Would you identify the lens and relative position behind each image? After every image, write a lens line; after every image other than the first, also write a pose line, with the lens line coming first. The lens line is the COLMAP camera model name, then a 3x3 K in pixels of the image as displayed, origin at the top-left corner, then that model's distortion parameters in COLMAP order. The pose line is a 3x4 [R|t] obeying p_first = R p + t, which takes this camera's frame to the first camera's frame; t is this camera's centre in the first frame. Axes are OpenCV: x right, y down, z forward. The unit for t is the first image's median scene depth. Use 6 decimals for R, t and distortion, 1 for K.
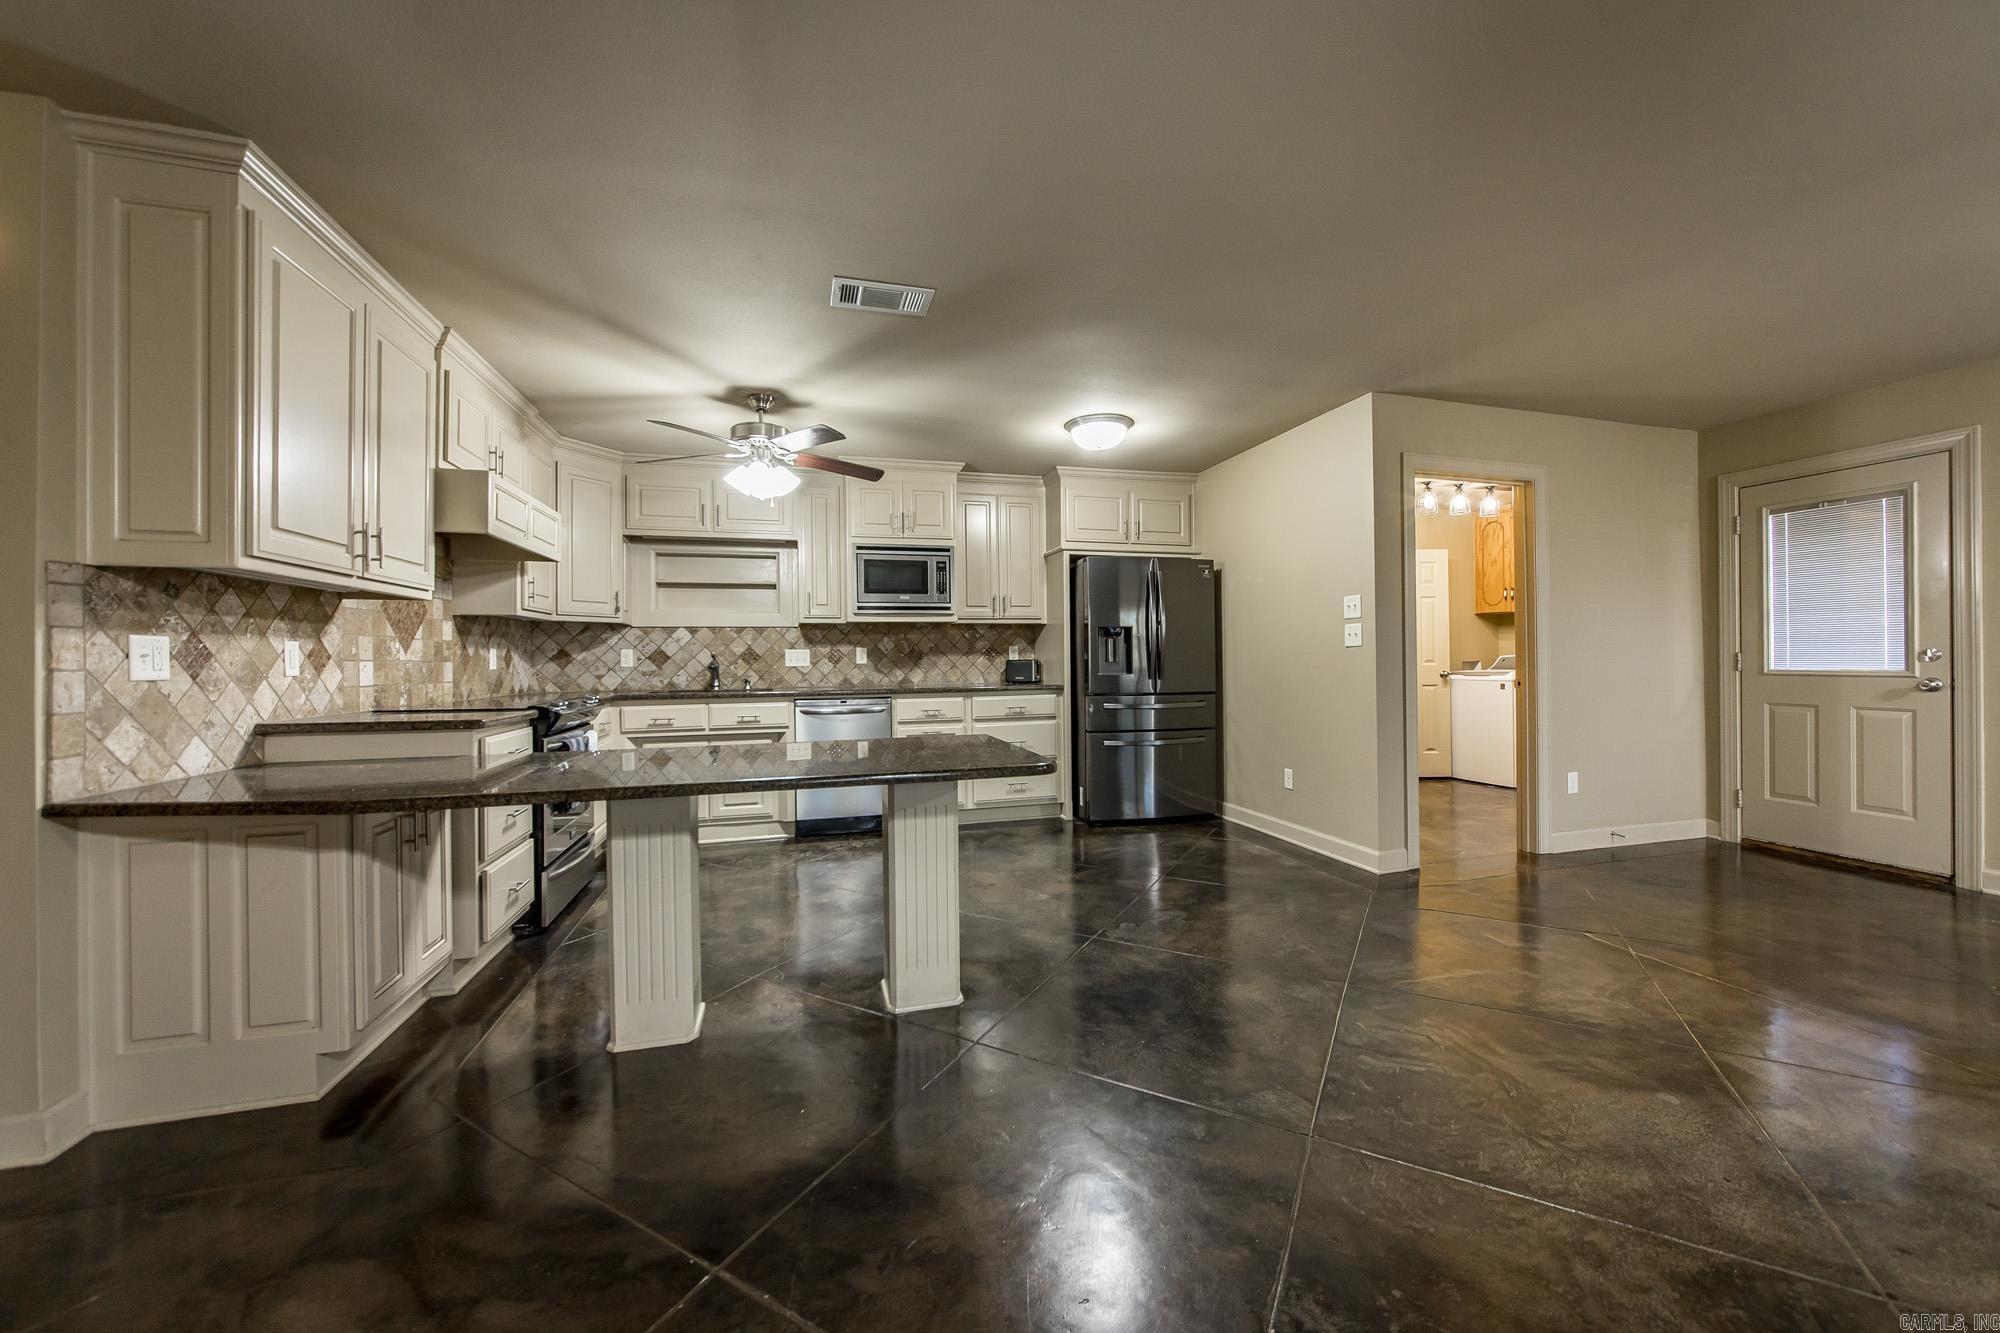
lens RADIAL K [[728.4, 0, 997.3], [0, 728.4, 657.7], [0, 0, 1]] dist [-0.009495, 0.000133]
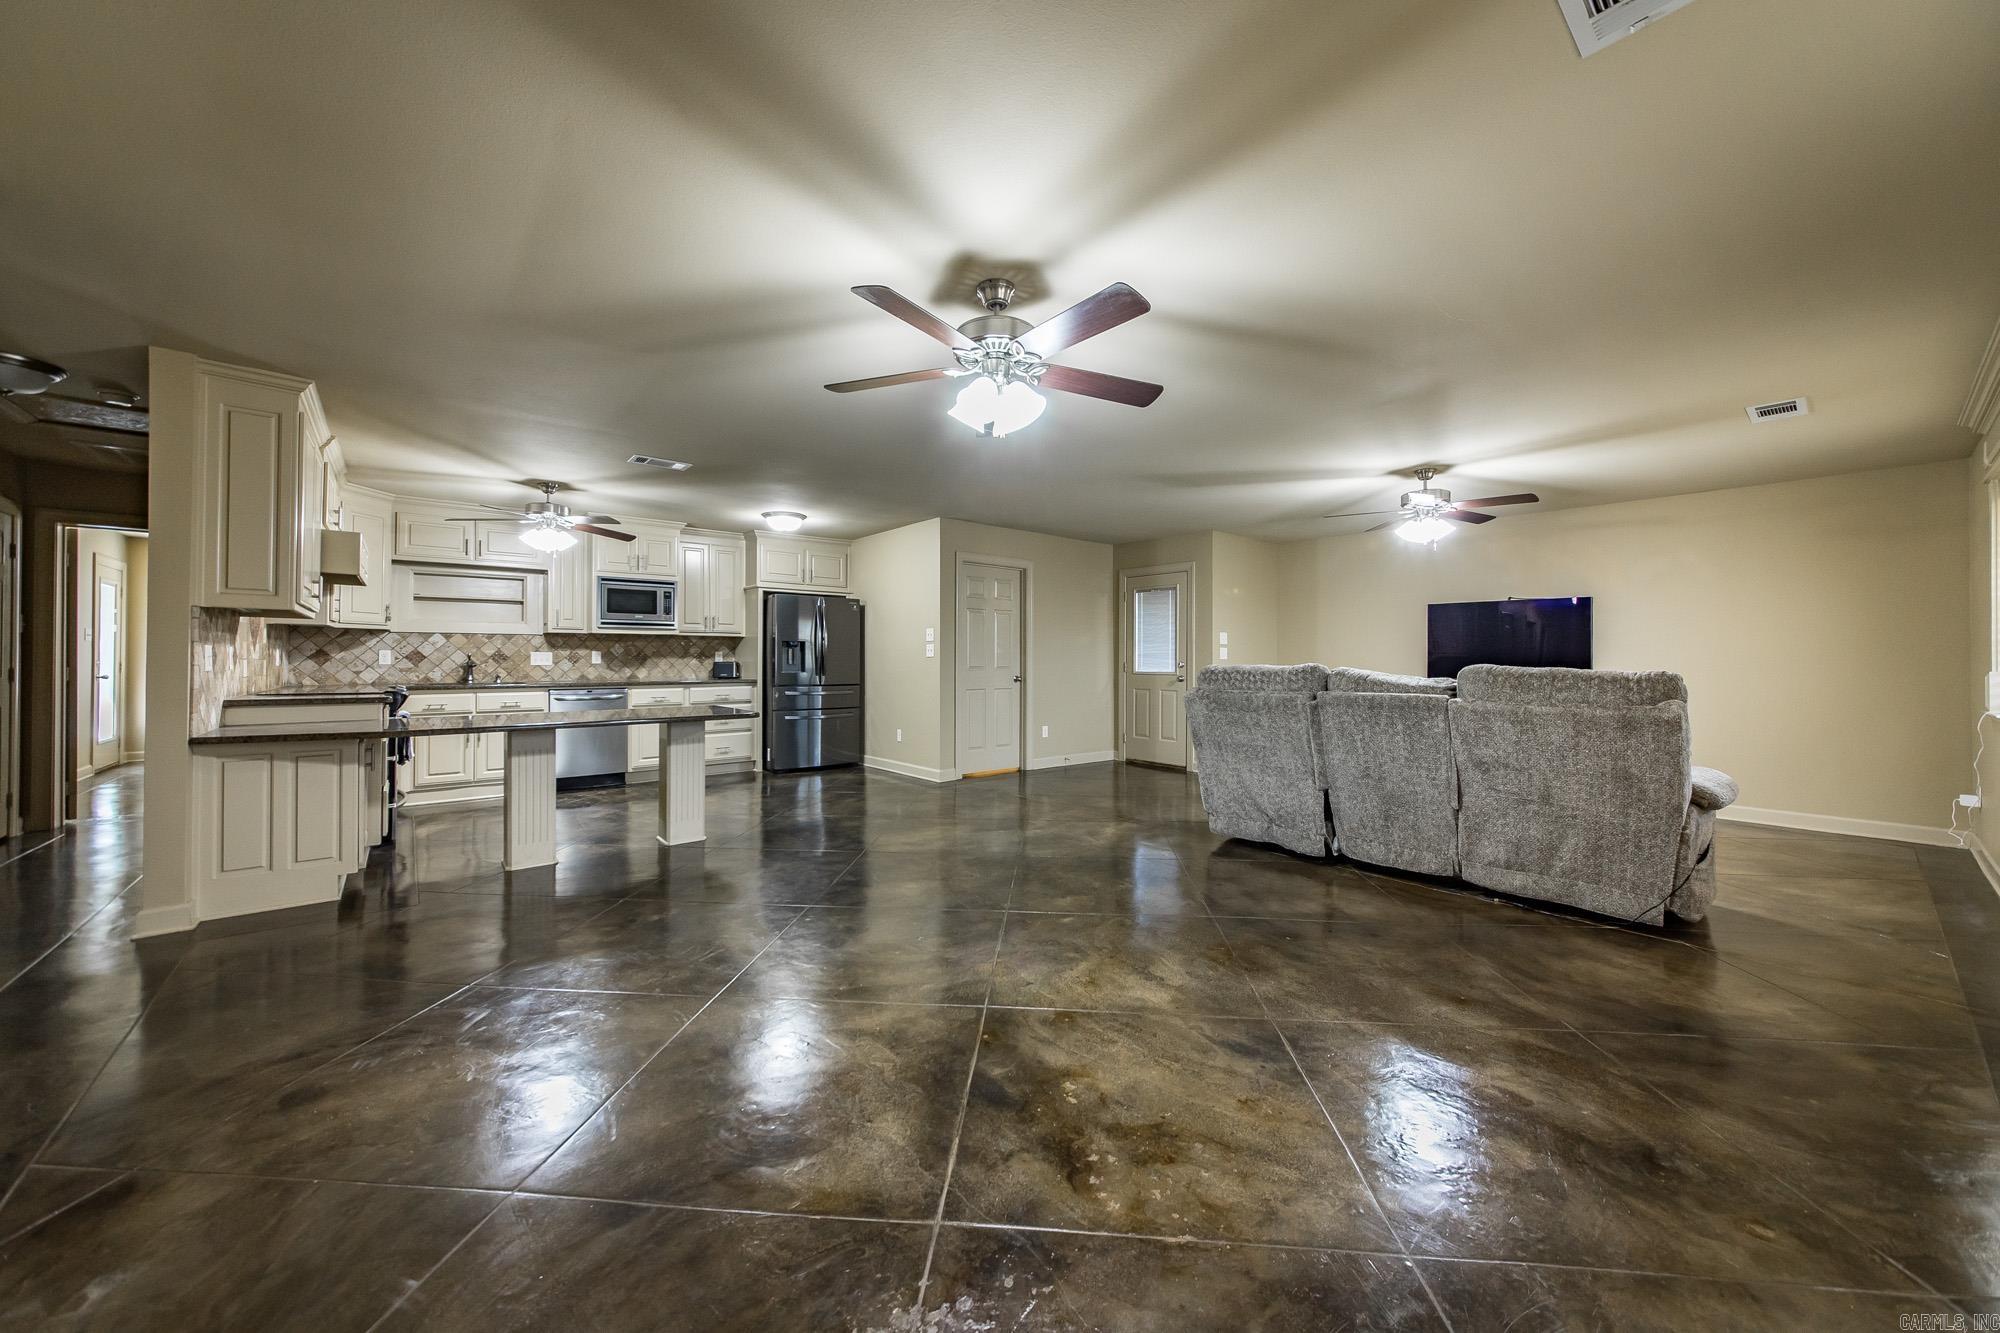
lens RADIAL K [[728.4, 0, 1008.4], [0, 728.4, 655.1], [0, 0, 1]] dist [-0.009495, 0.000133]
pose [[0.906685, 0.014711, 0.421552, -0.076746], [-0.012984, 0.999891, -0.006967, -0.008908], [-0.421609, 0.000843, 0.906777, -0.603052]]
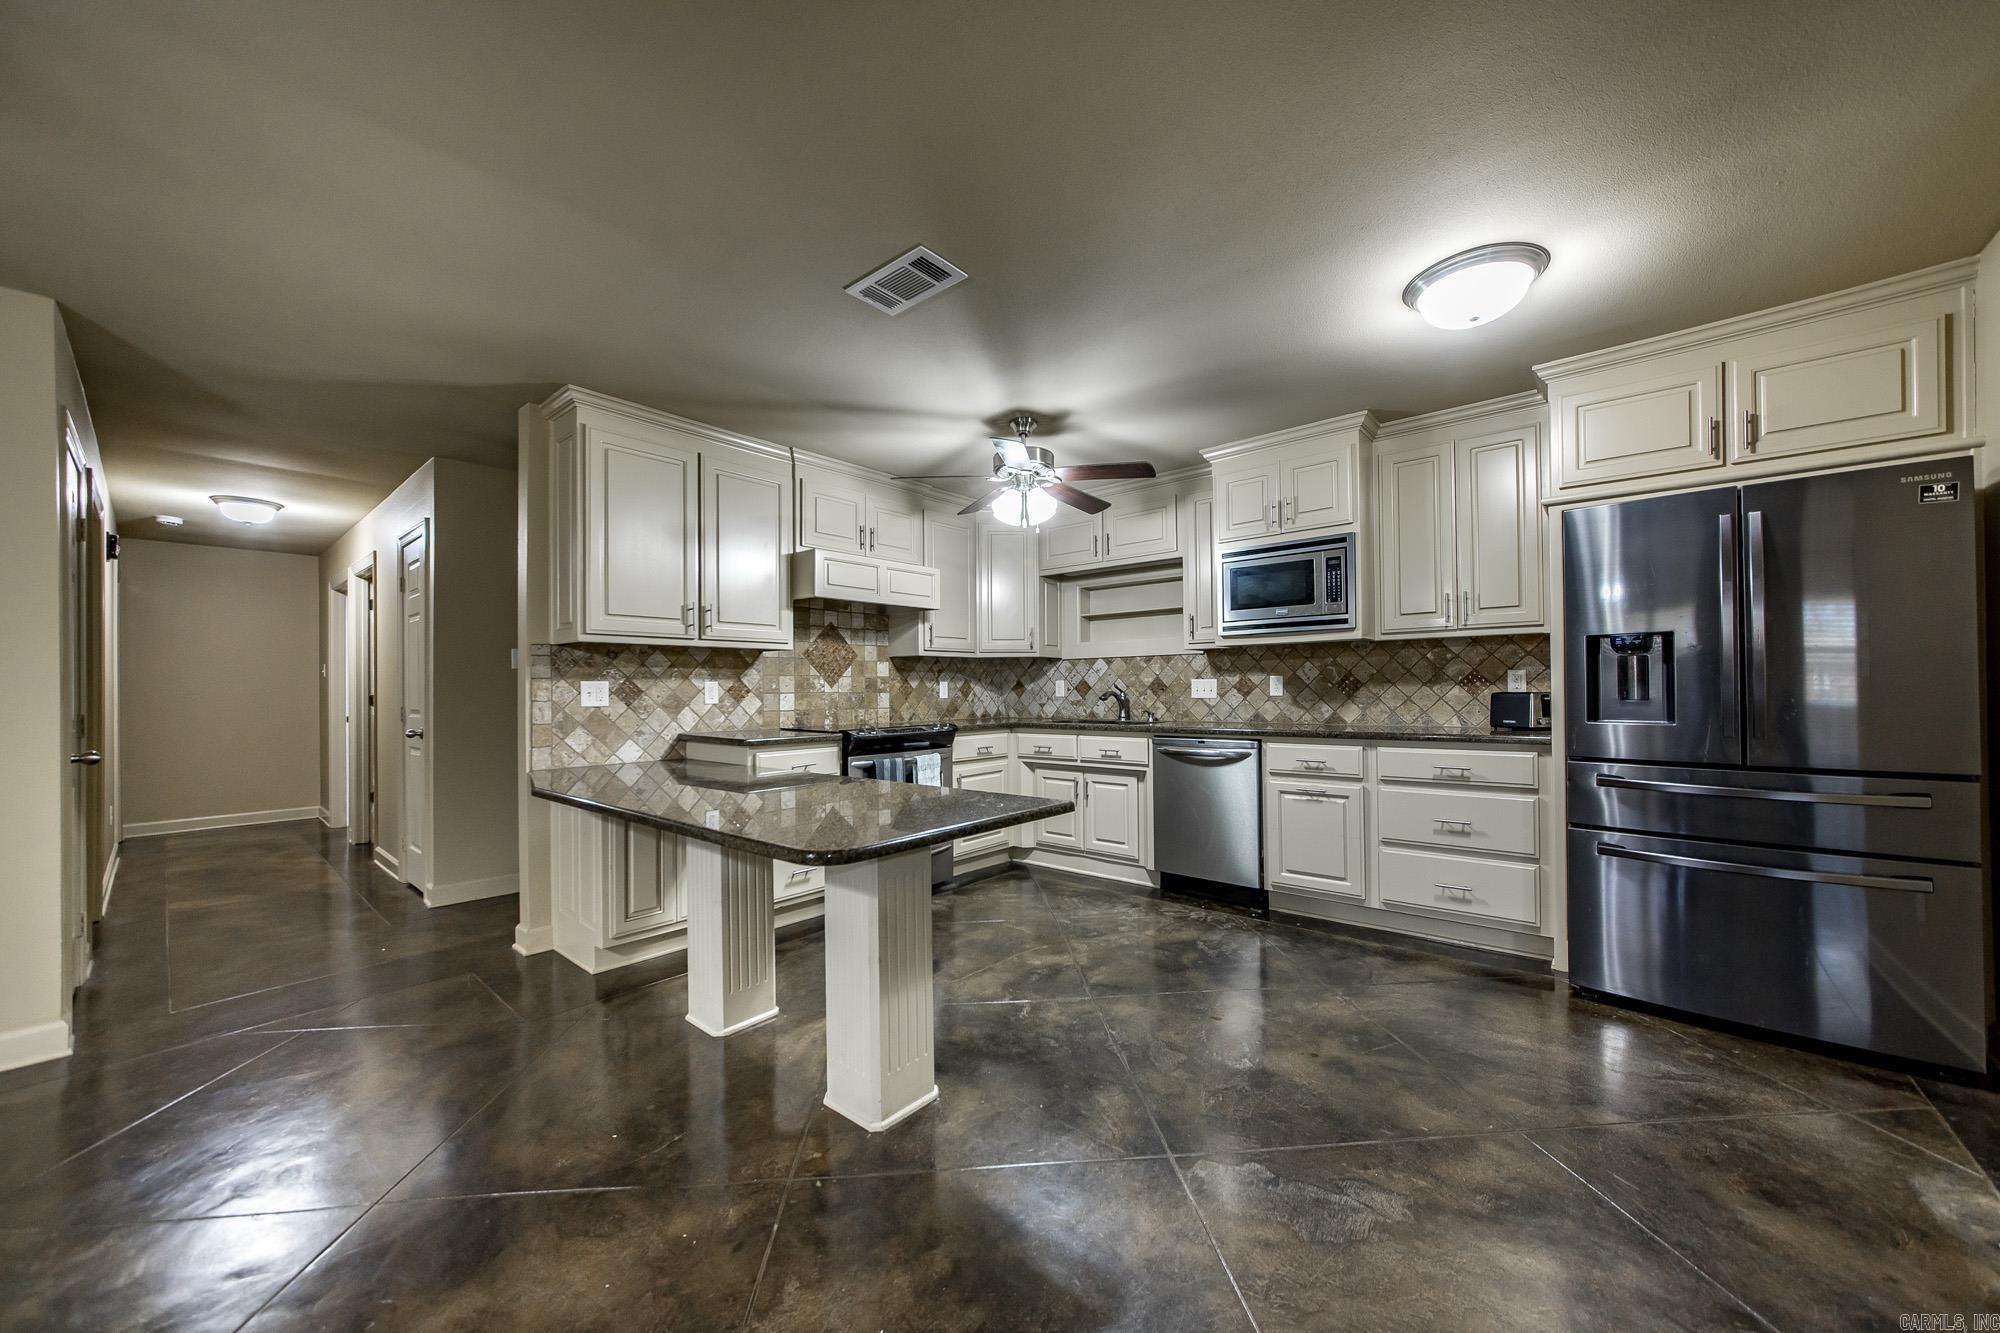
lens RADIAL K [[728.4, 0, 1003.9], [0, 728.4, 680.3], [0, 0, 1]] dist [-0.009495, 0.000133]
pose [[0.561494, -0.005489, -0.827462, 0.369178], [0.005261, 0.999981, -0.003063, -0.009446], [0.827464, -0.002633, 0.561513, 0.354527]]
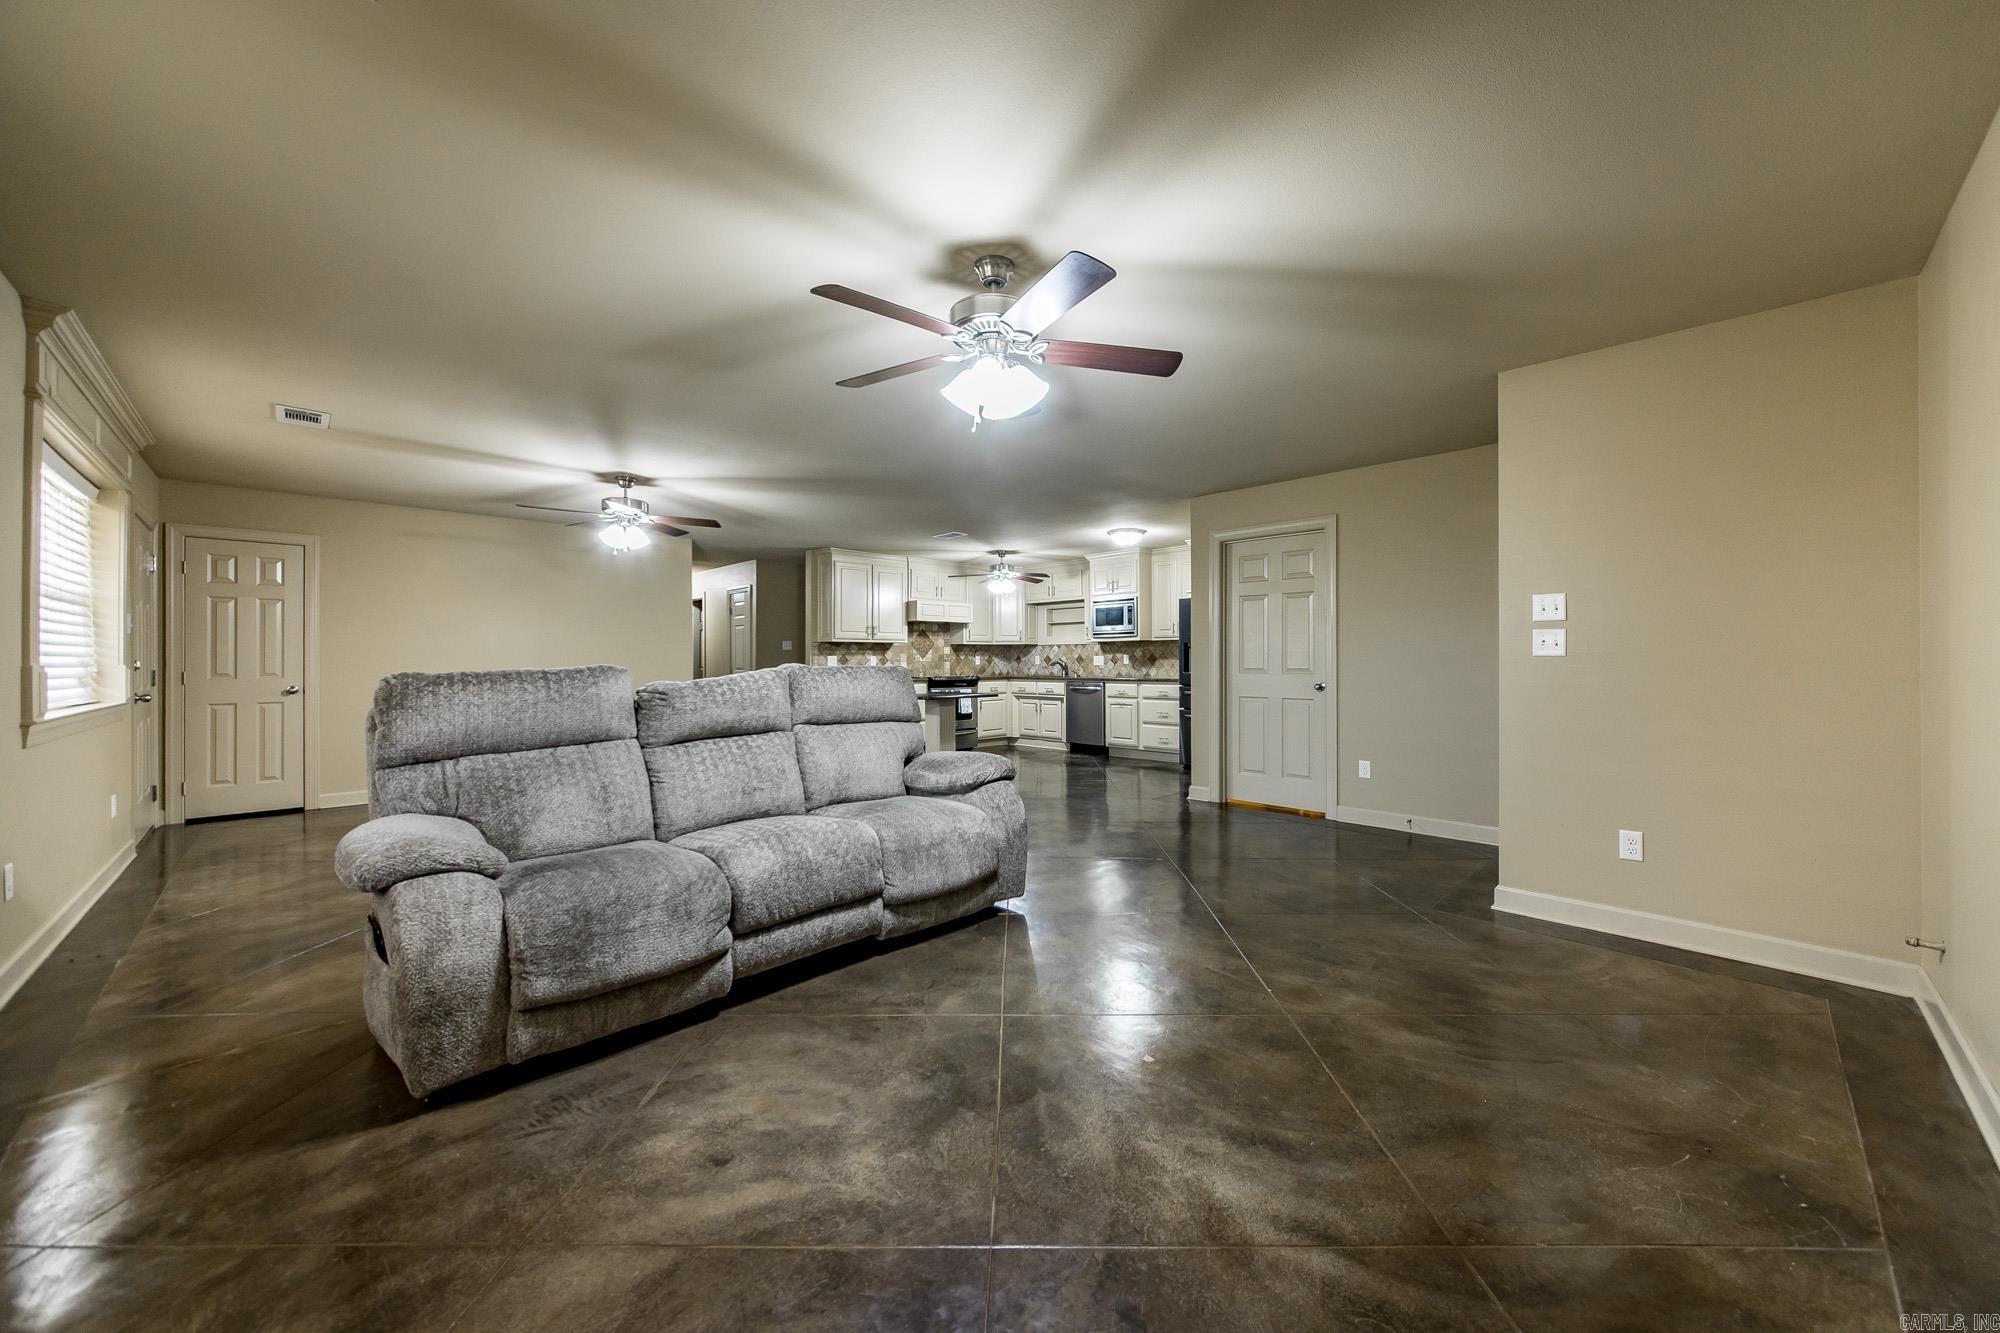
lens RADIAL K [[728.4, 0, 1019.8], [0, 728.4, 660.8], [0, 0, 1]] dist [-0.009495, 0.000133]
pose [[0.487731, 0.008184, -0.872955, 1.437044], [0.000128, 0.999955, 0.009446, -0.018726], [0.872994, -0.004719, 0.487709, -0.084003]]
